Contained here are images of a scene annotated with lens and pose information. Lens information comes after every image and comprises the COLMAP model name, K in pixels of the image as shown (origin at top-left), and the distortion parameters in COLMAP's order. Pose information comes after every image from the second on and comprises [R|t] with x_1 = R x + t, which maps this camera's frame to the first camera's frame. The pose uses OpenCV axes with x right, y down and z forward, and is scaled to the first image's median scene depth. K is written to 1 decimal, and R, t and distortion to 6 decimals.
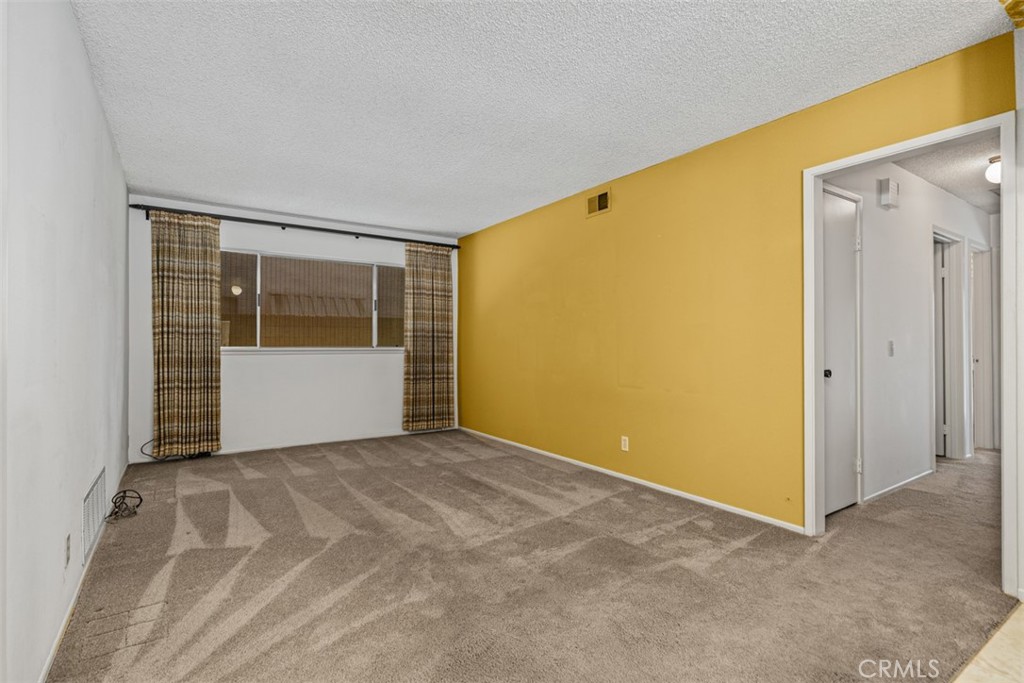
lens RADIAL K [[481.0, 0, 510.5], [0, 481.0, 341.6], [0, 0, 1]] dist [-0.001704, -0.001074]
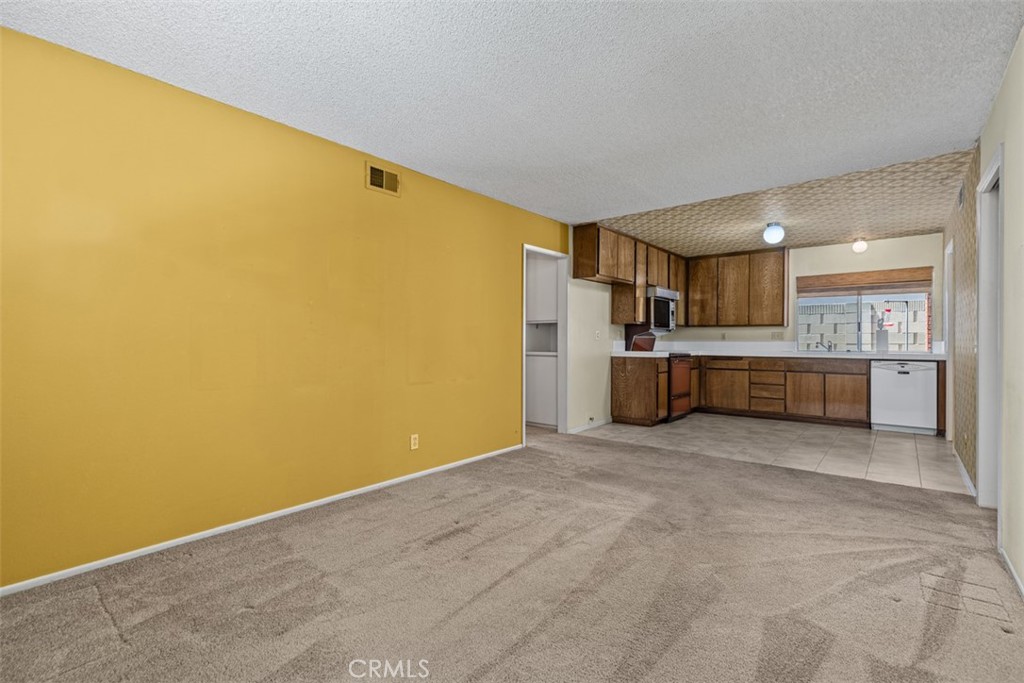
lens RADIAL K [[466.2, 0, 507.3], [0, 466.2, 340.3], [0, 0, 1]] dist [0.009236, -0.001404]
pose [[-0.275003, -0.004100, 0.961435, -0.710946], [-0.007285, 0.999971, 0.002180, -0.000611], [-0.961416, -0.006405, -0.275025, 1.042567]]
